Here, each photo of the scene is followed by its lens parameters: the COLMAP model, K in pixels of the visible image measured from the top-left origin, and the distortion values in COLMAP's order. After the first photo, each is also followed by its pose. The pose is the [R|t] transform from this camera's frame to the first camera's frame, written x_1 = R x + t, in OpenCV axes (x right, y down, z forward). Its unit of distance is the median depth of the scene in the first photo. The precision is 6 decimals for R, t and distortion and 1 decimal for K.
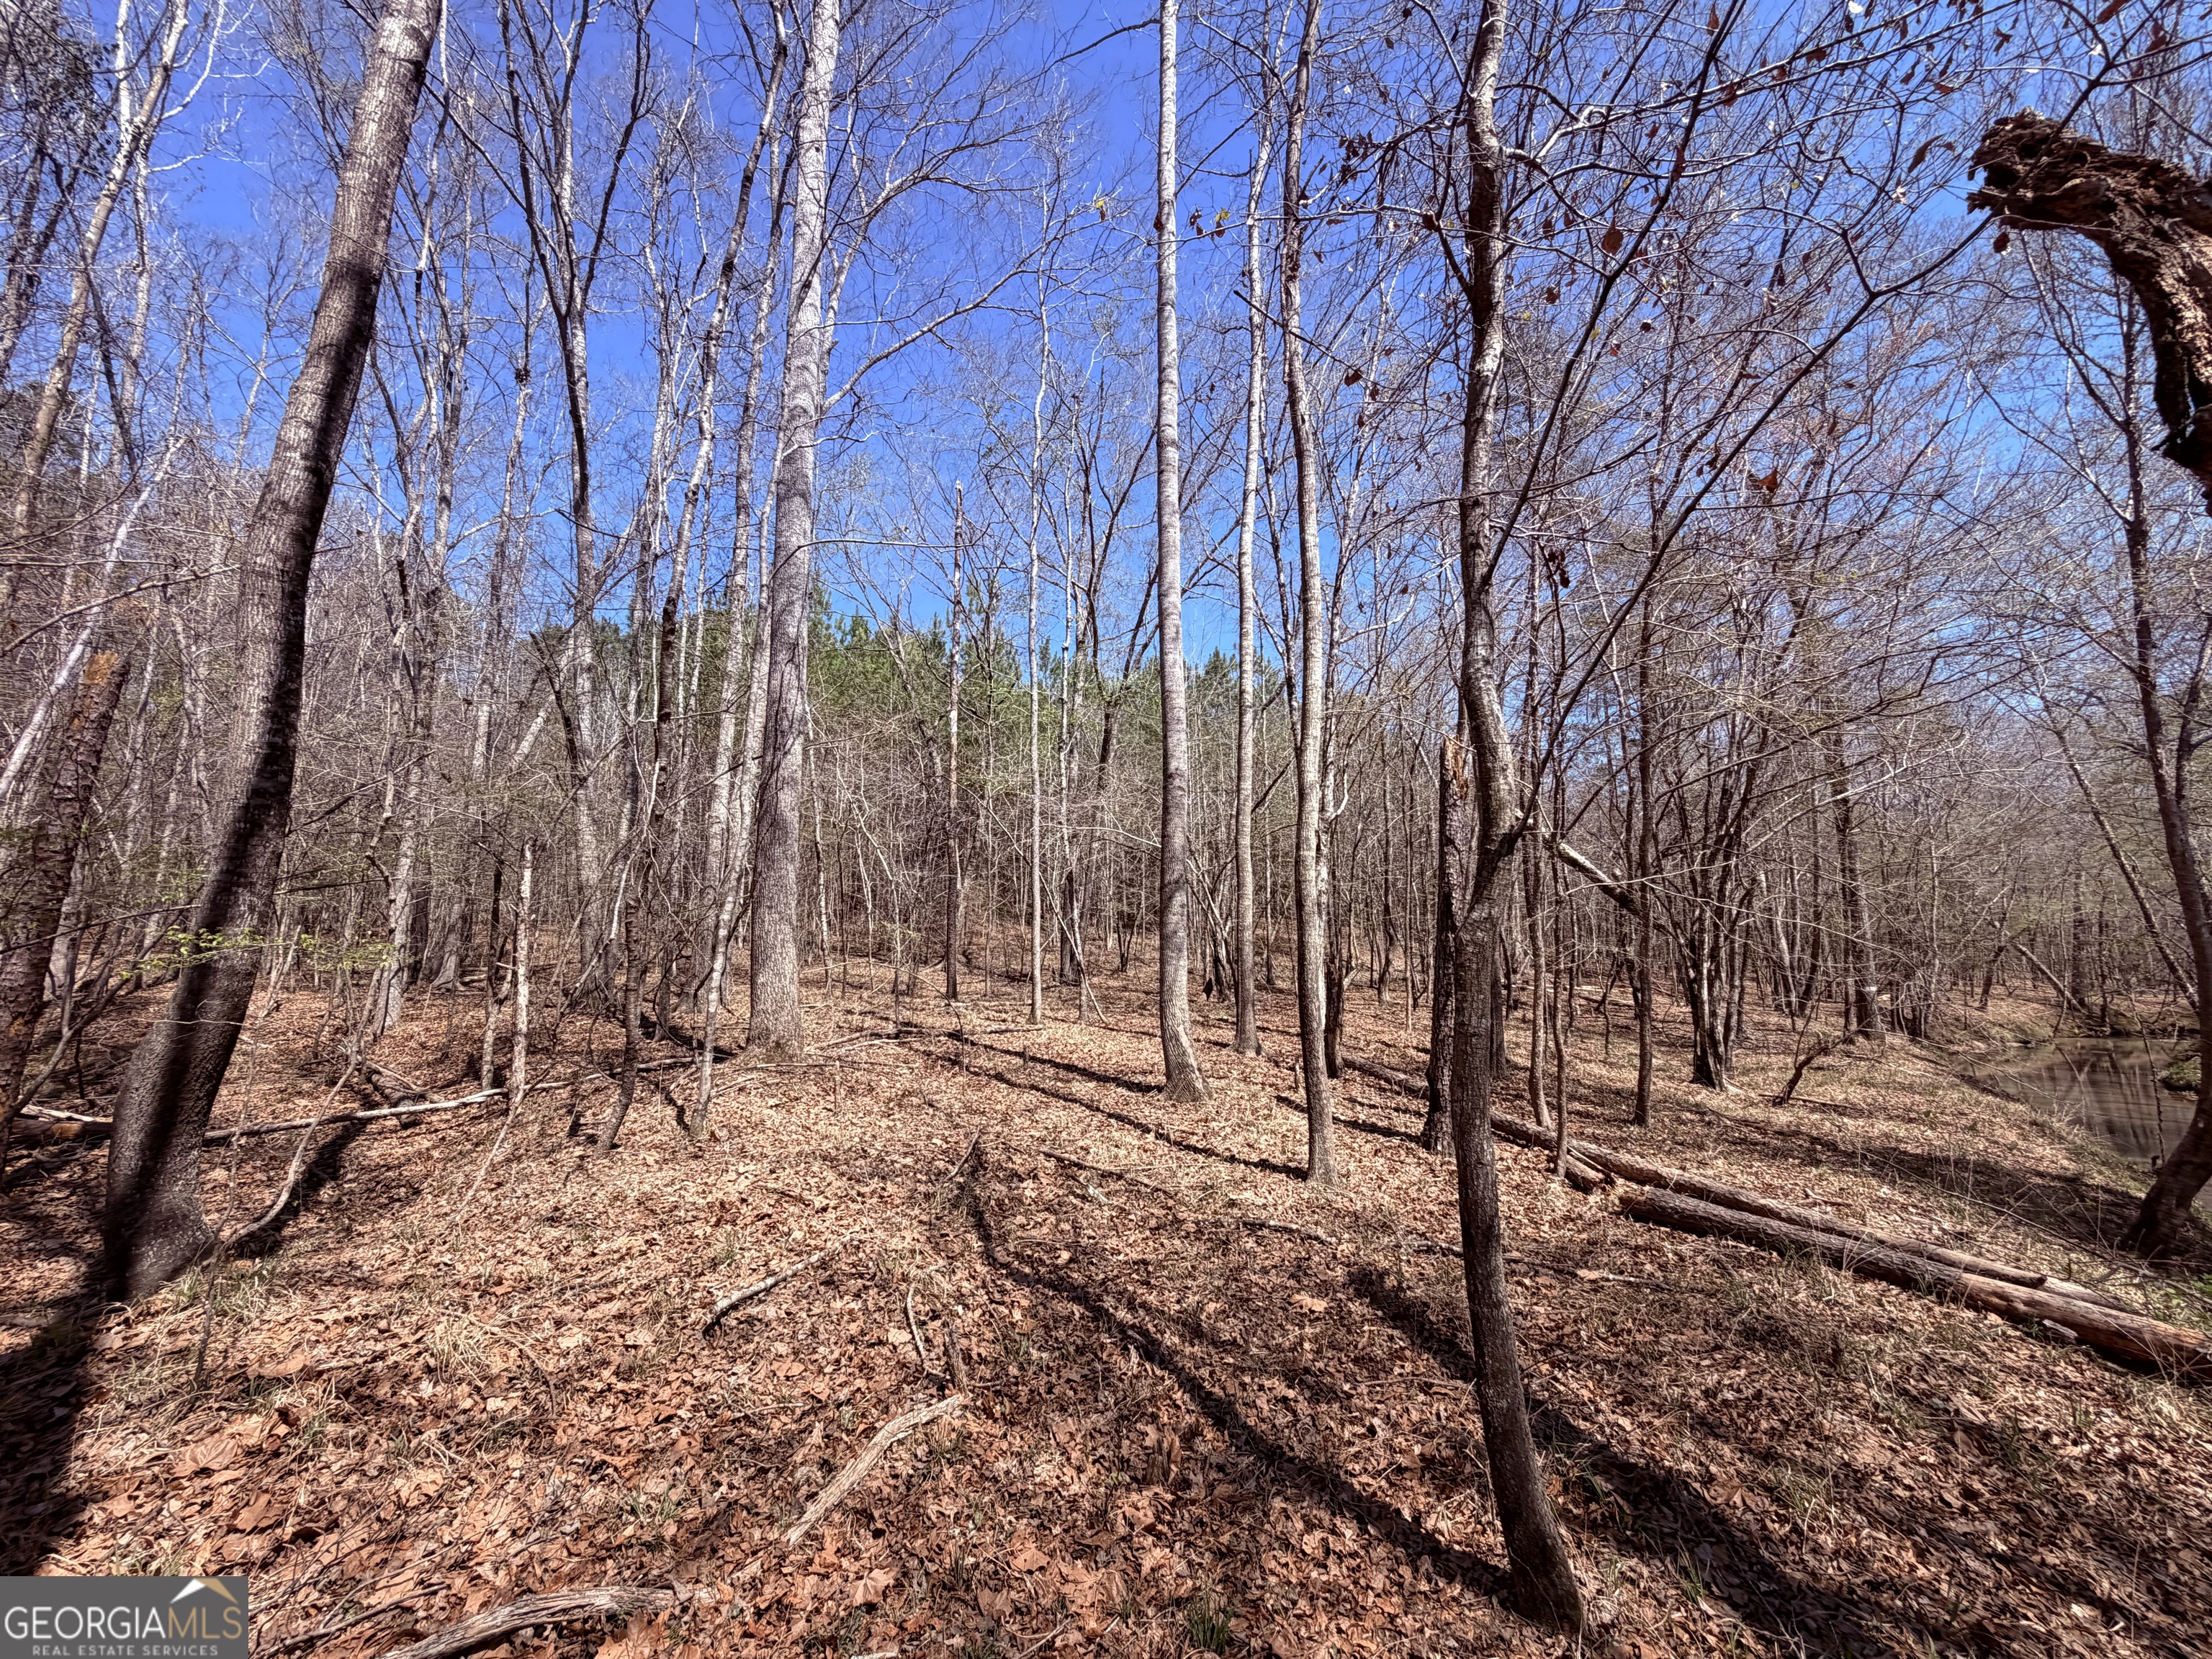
lens RADIAL K [[878.1, 0, 1106.0], [0, 878.1, 829.5], [0, 0, 1]] dist [-0.000519, -0.000170]
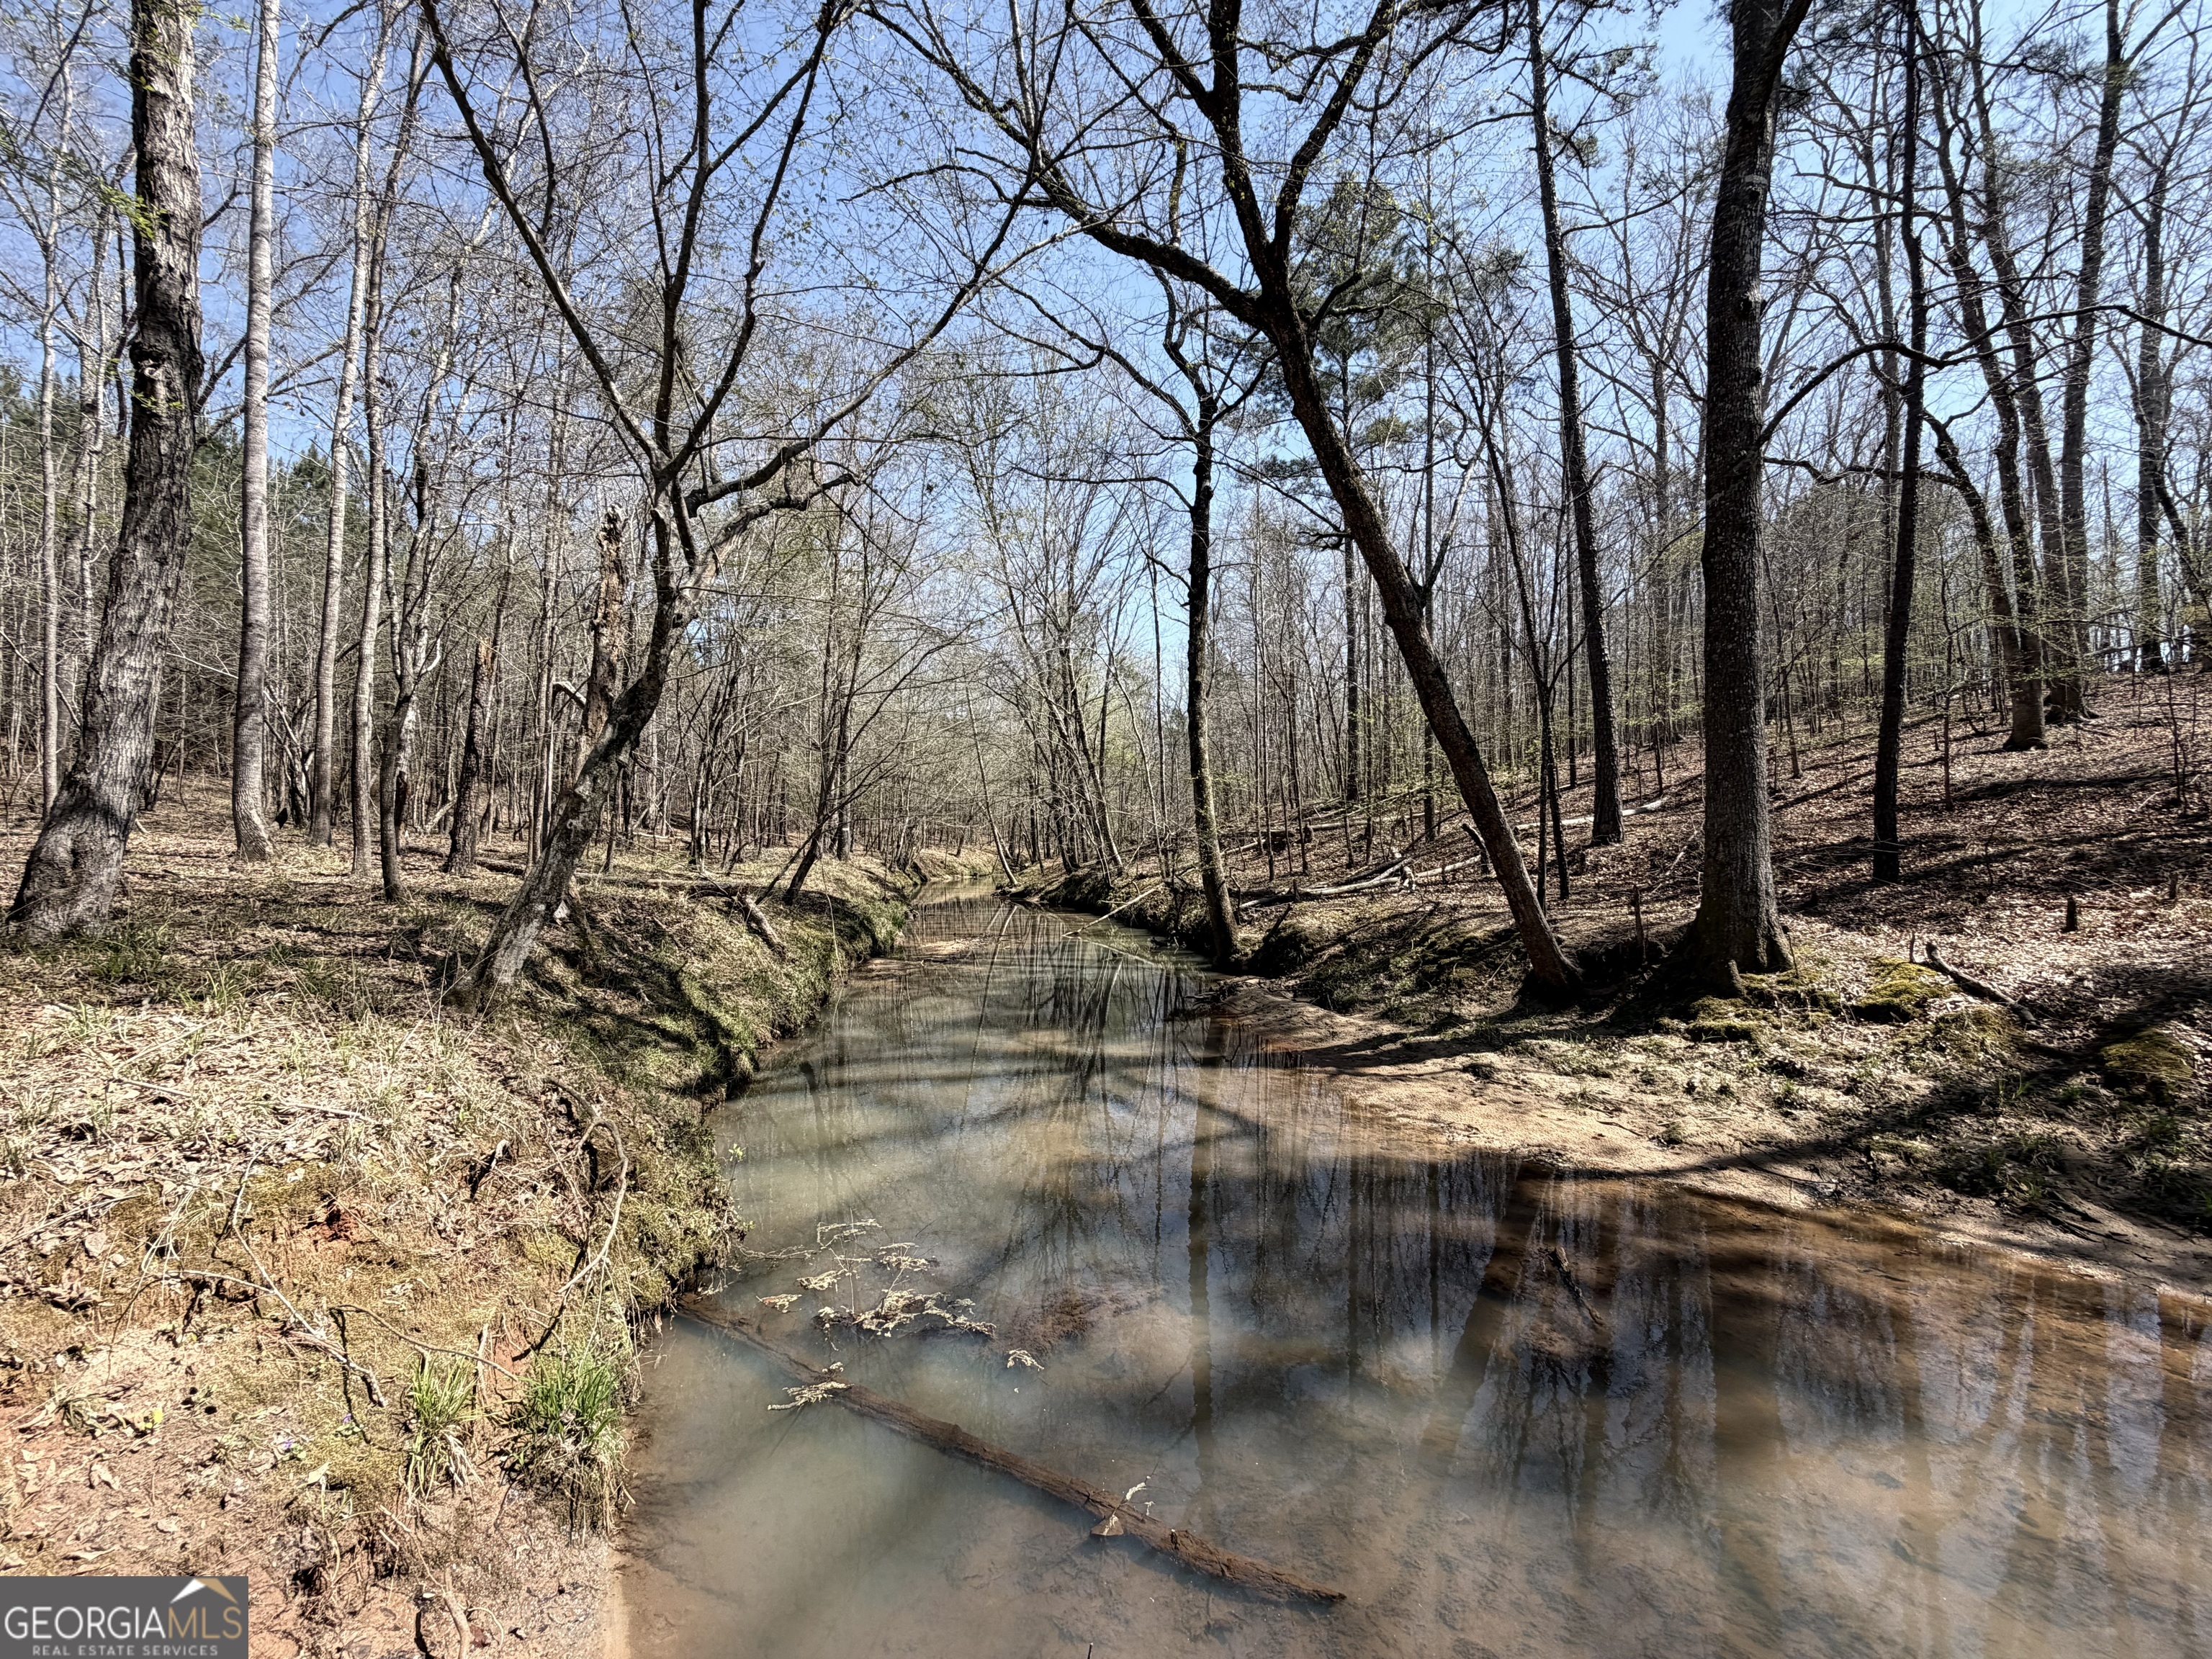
lens RADIAL K [[878.1, 0, 1106.0], [0, 878.1, 829.5], [0, 0, 1]] dist [-0.000519, -0.000170]
pose [[0.646702, 0.016927, 0.762555, -0.095512], [-0.126152, 0.988359, 0.085046, -0.030794], [-0.752238, -0.151197, 0.641309, -0.869539]]
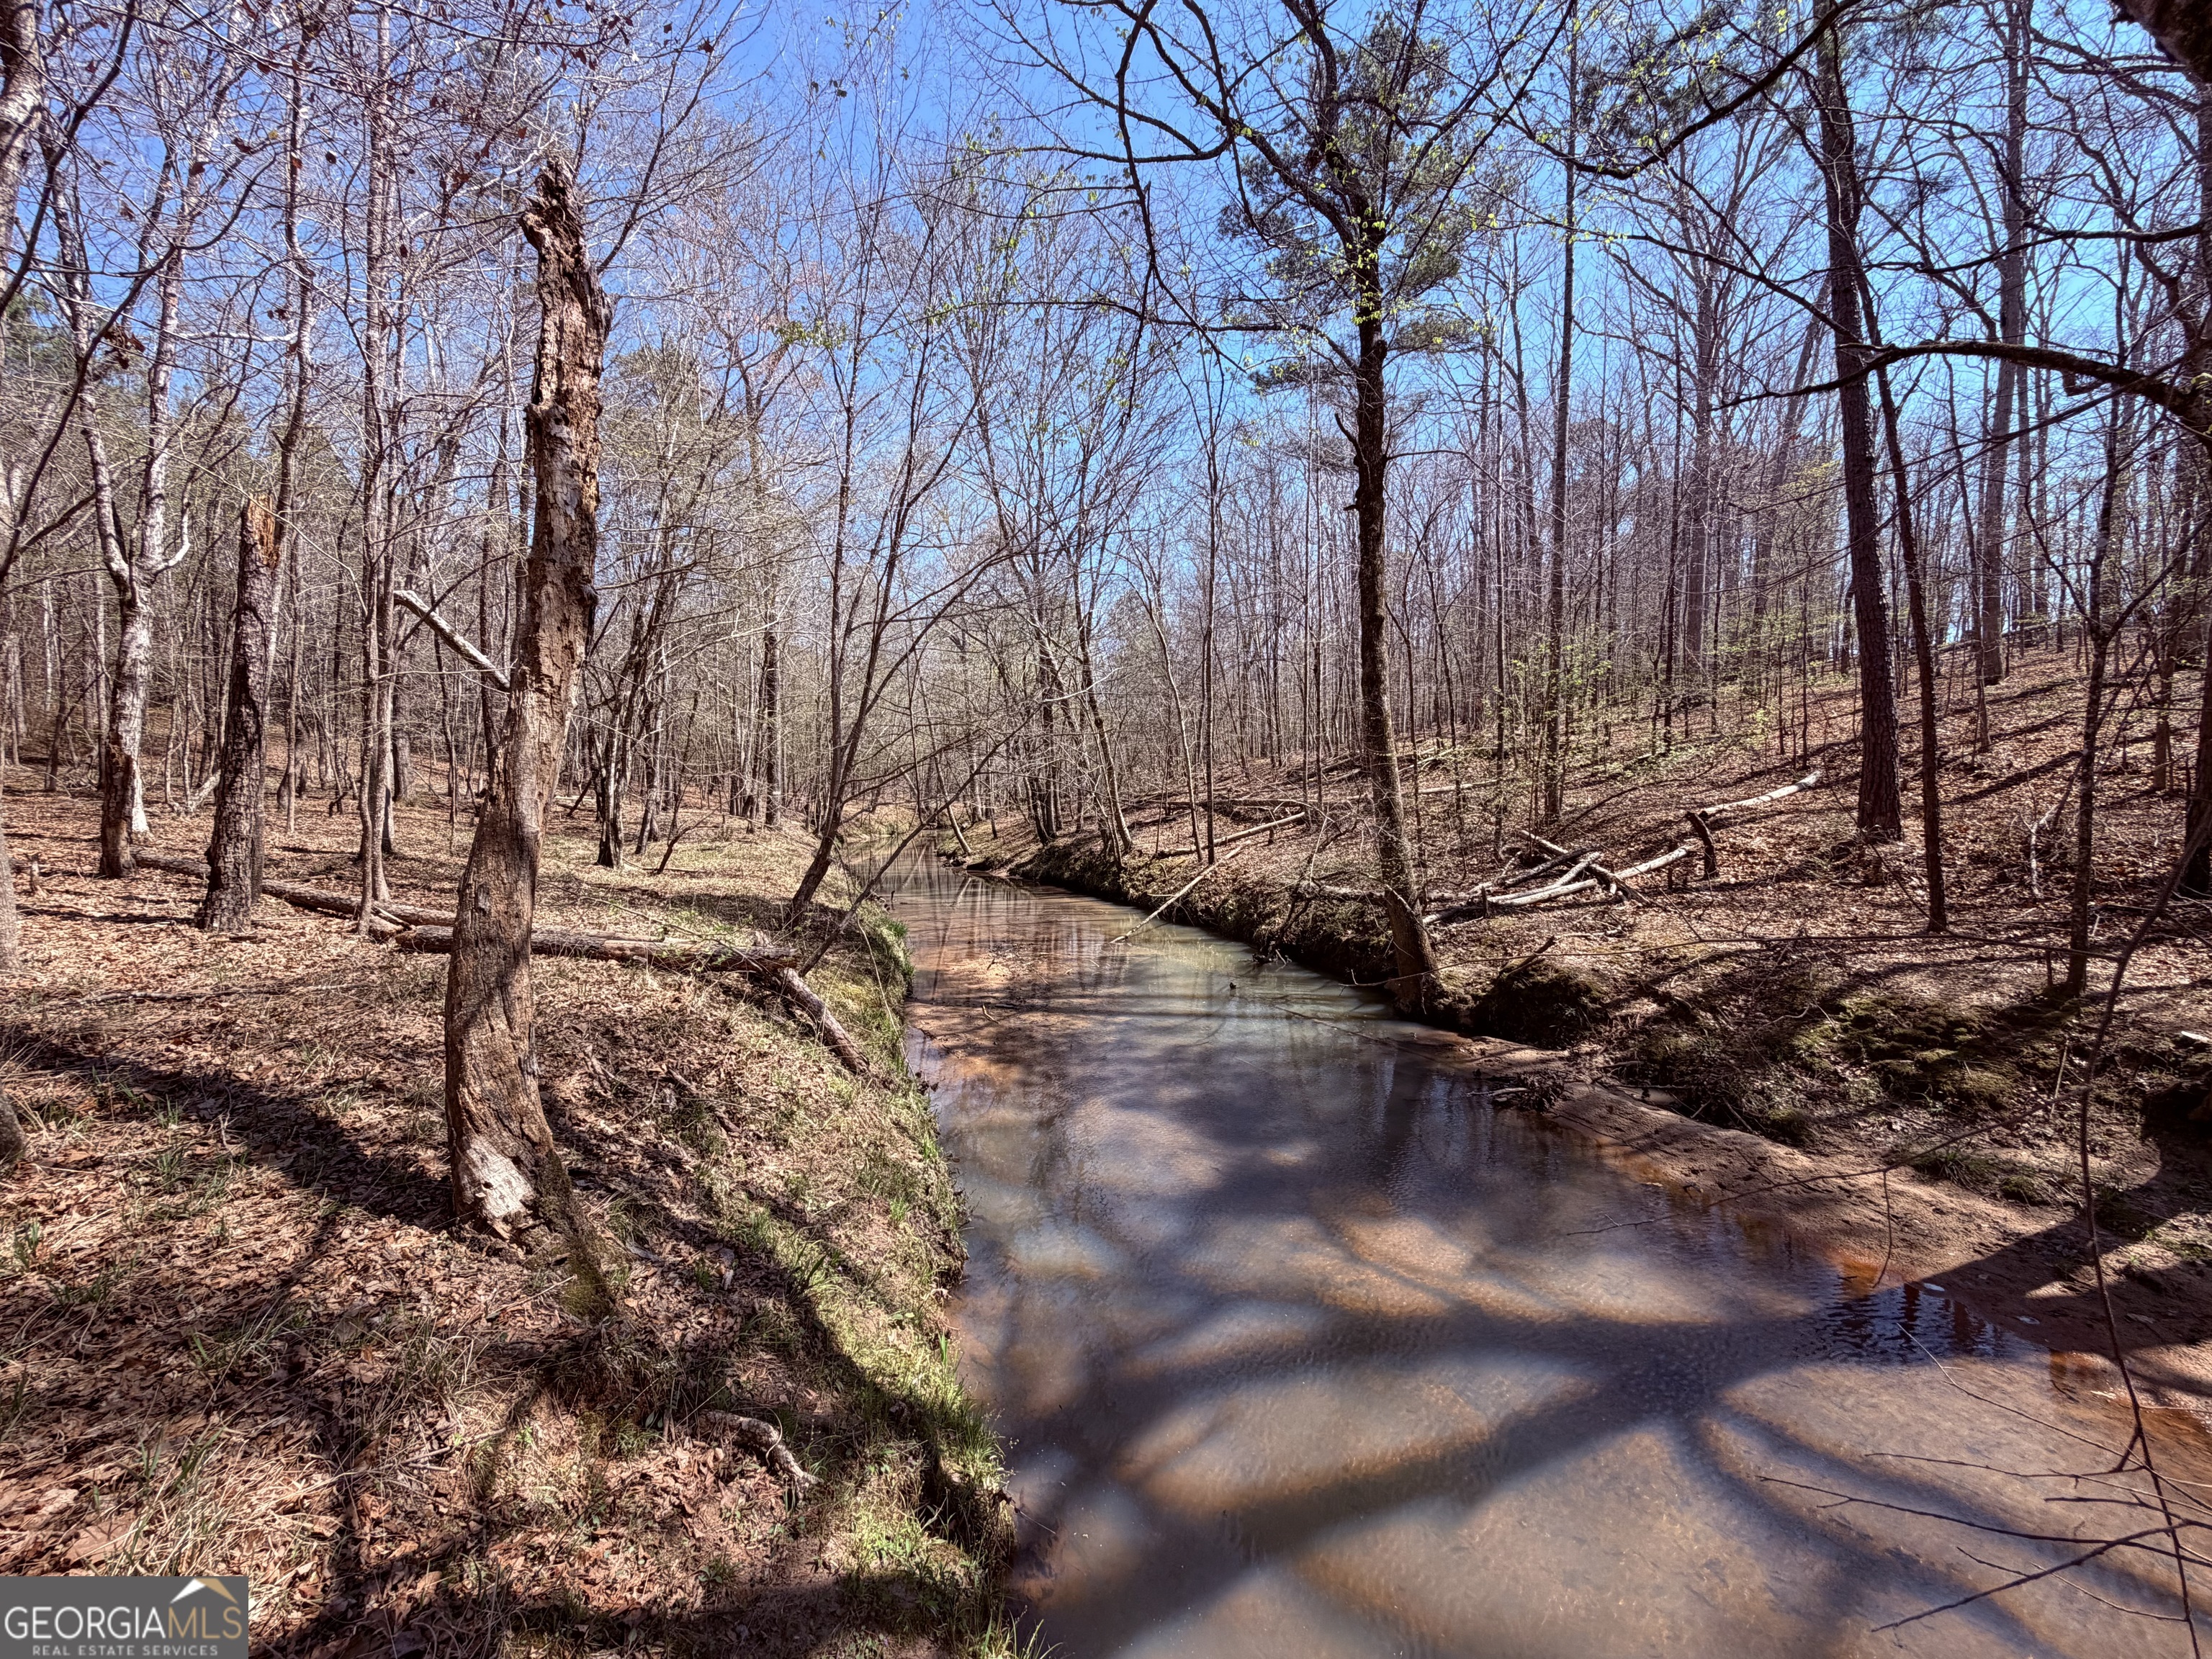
lens RADIAL K [[878.1, 0, 1106.0], [0, 878.1, 829.5], [0, 0, 1]] dist [-0.000519, -0.000170]
pose [[0.540473, -0.032860, 0.840719, 0.075340], [-0.140056, 0.981781, 0.128412, -0.004135], [-0.829622, -0.187151, 0.526024, -0.242873]]
